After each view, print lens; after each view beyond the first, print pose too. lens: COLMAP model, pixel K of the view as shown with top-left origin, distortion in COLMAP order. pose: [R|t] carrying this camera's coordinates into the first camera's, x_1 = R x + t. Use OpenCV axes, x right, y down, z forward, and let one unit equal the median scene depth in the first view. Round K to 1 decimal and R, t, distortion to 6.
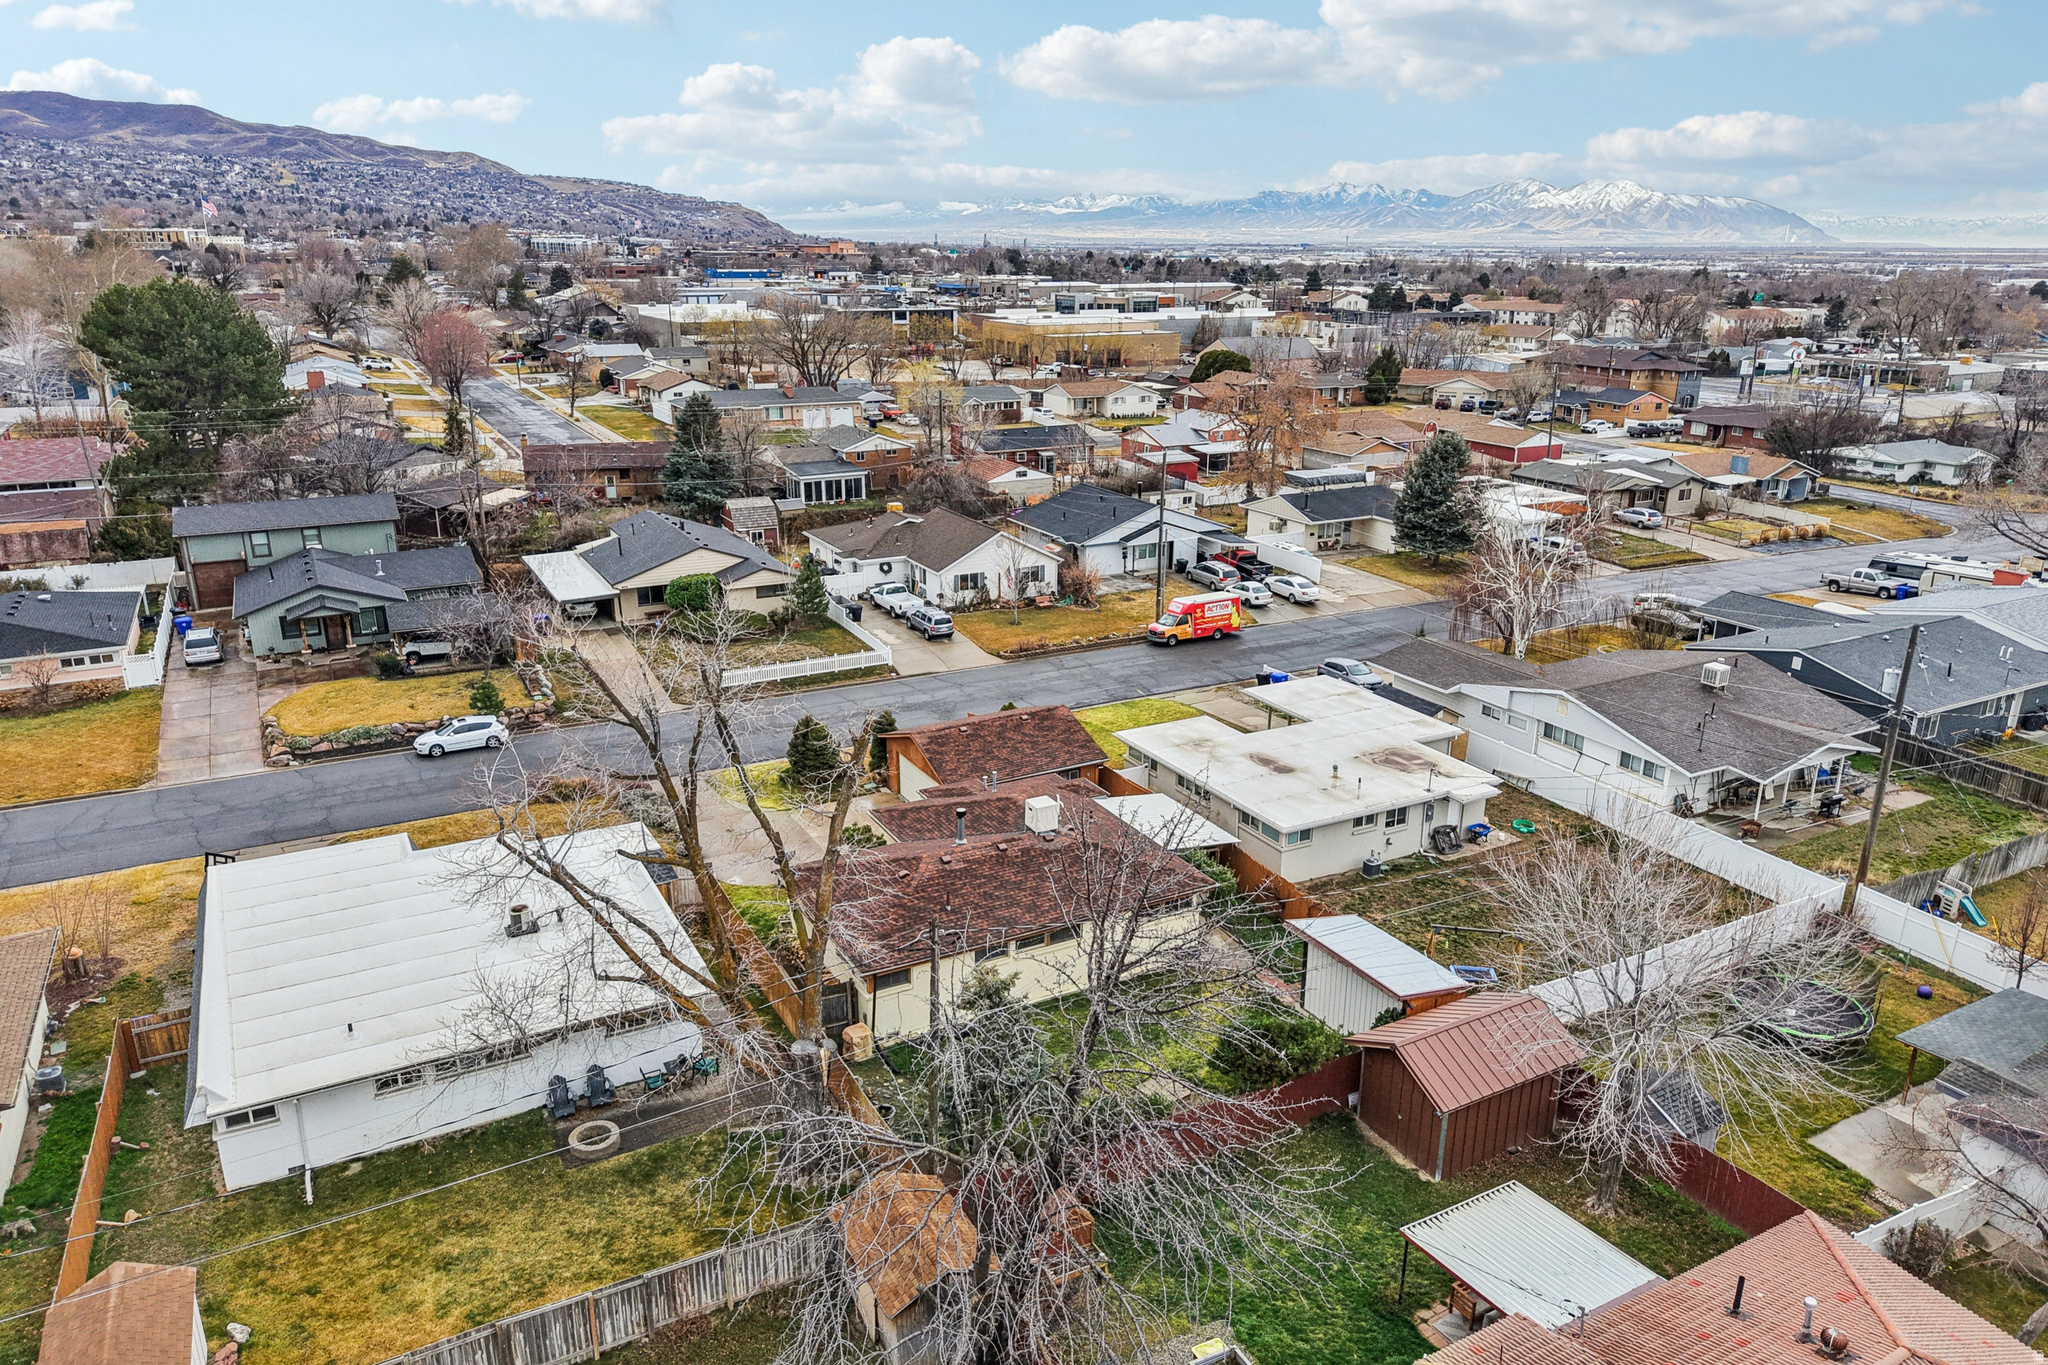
lens RADIAL K [[1372.8, 0, 1012.5], [0, 1372.8, 711.8], [0, 0, 1]] dist [0.029432, -0.033271]
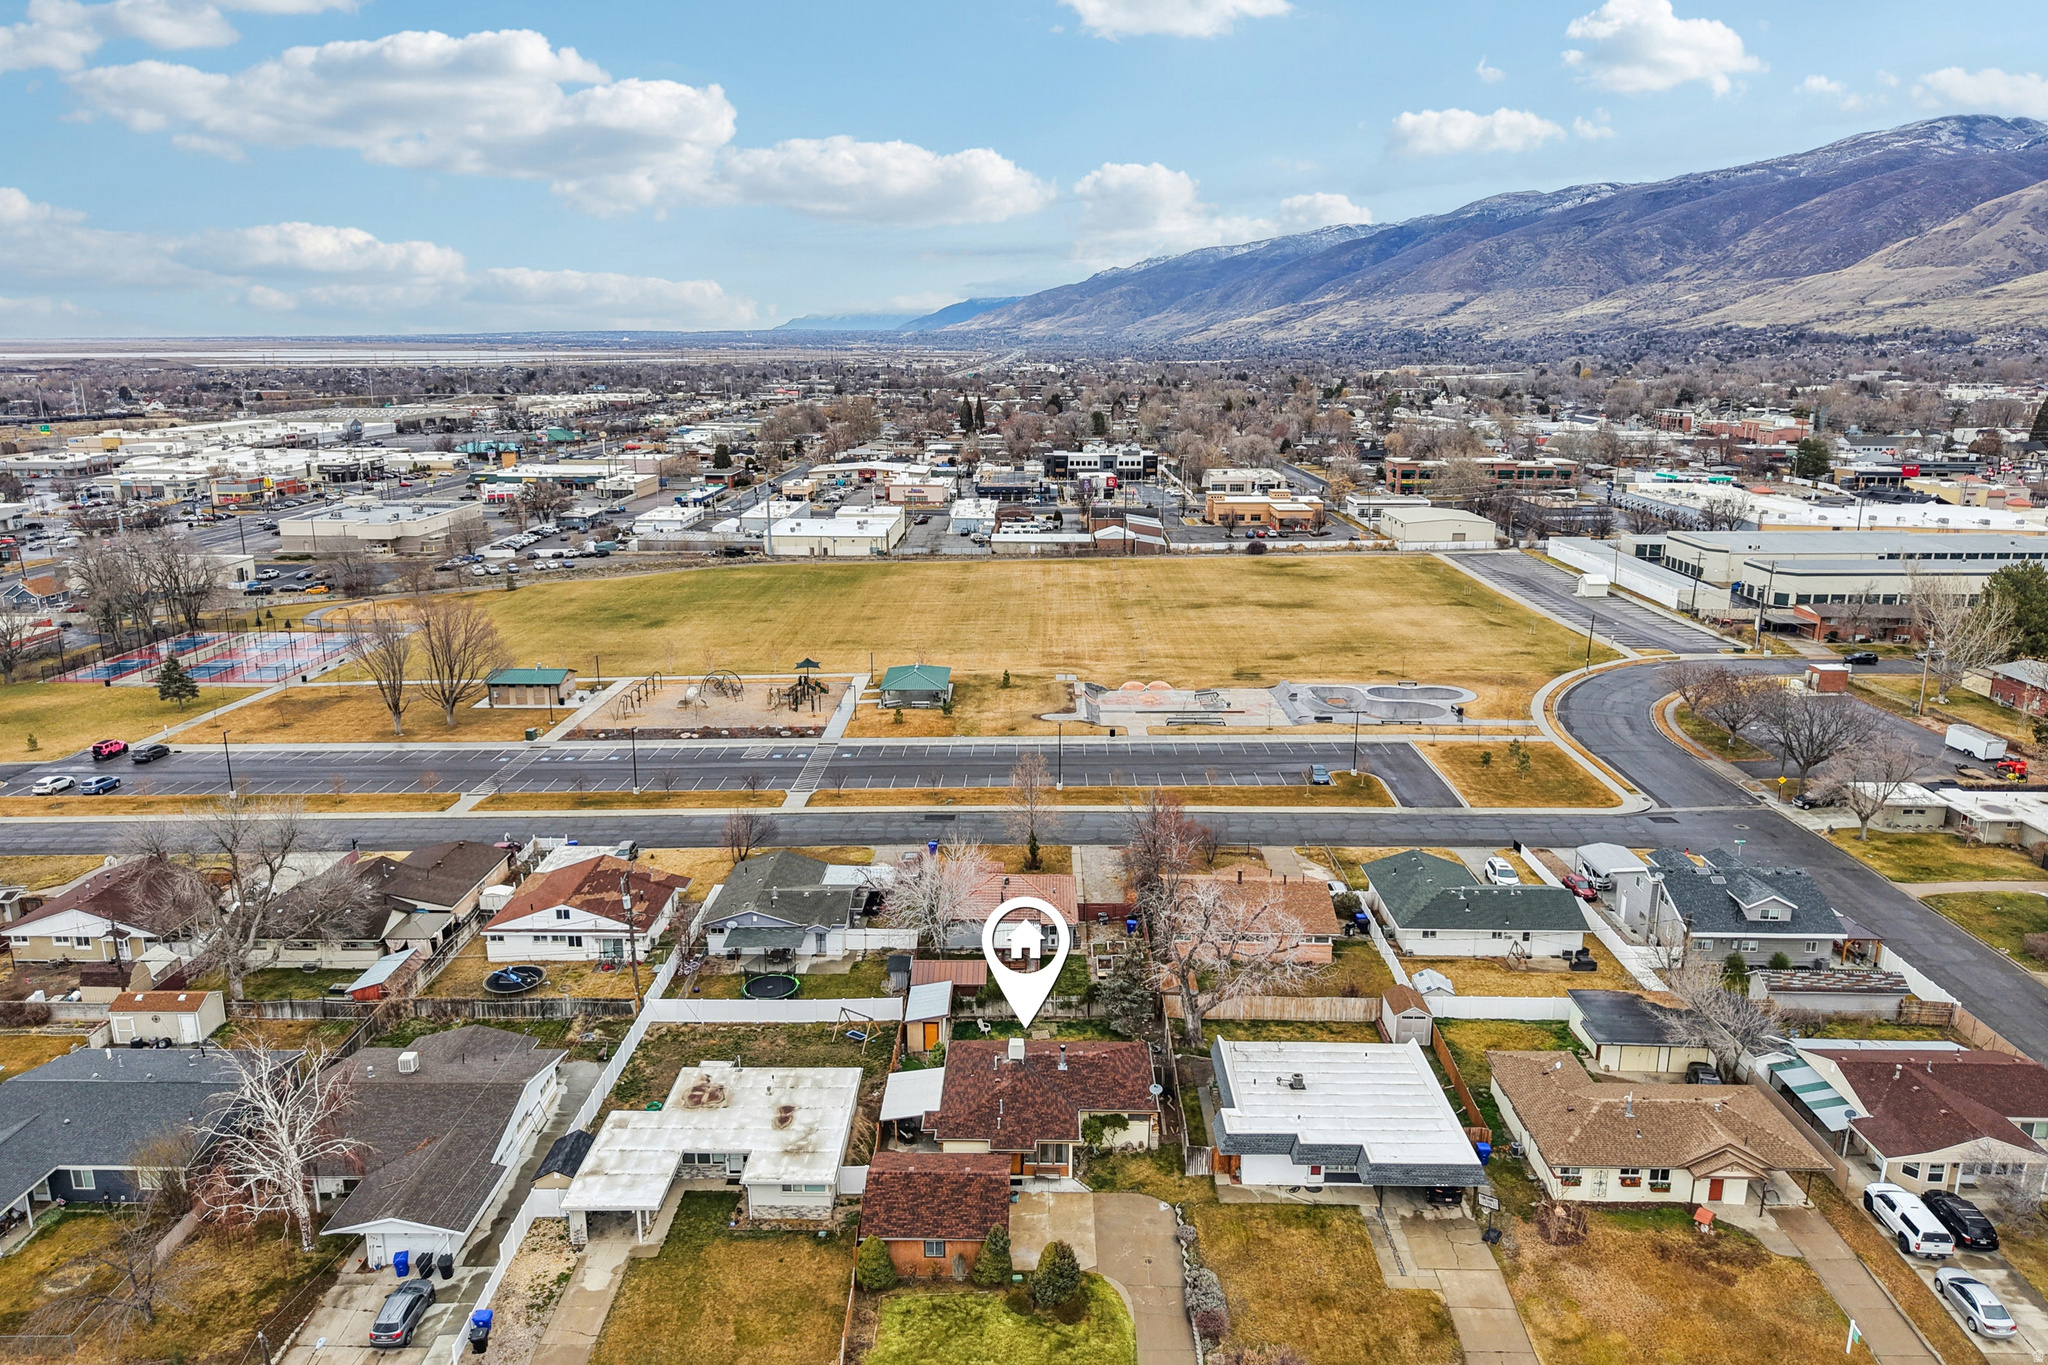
lens RADIAL K [[1385.3, 0, 1018.5], [0, 1385.3, 675.3], [0, 0, 1]] dist [0.016885, -0.013372]
pose [[-0.877927, -0.120029, 0.463505, -0.454659], [0.148534, 0.852029, 0.501980, -0.745177], [-0.455172, 0.509548, -0.730192, 1.239893]]
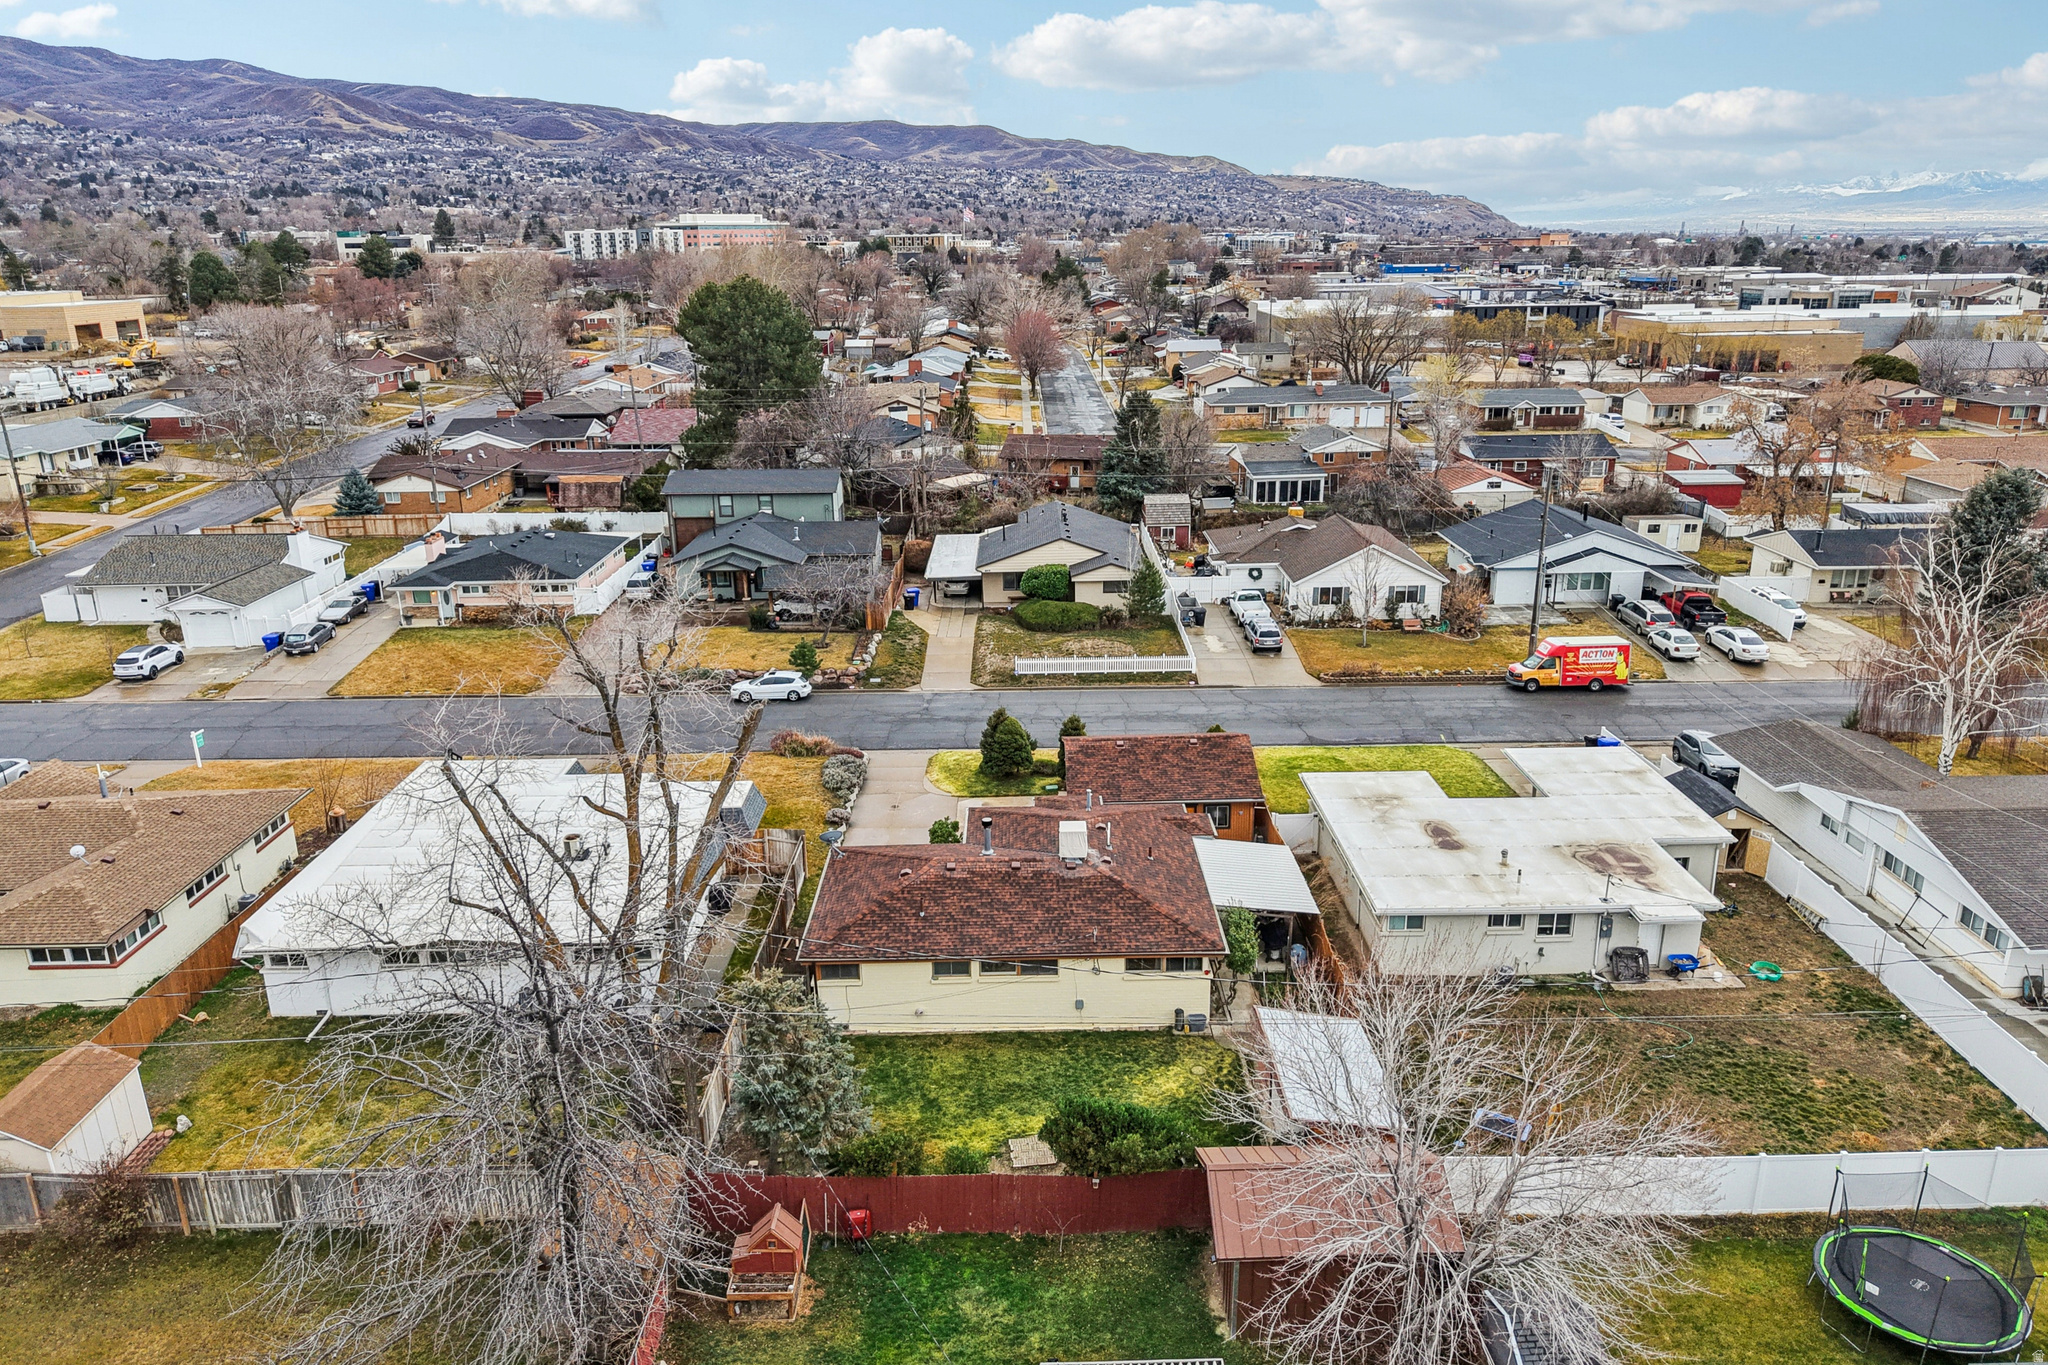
lens RADIAL K [[1385.3, 0, 1018.5], [0, 1385.3, 675.3], [0, 0, 1]] dist [0.016885, -0.013372]
pose [[0.886244, 0.123179, -0.446541, 0.240664], [-0.133028, 0.991068, 0.009370, -0.025294], [0.443707, 0.051098, 0.894714, 0.071500]]
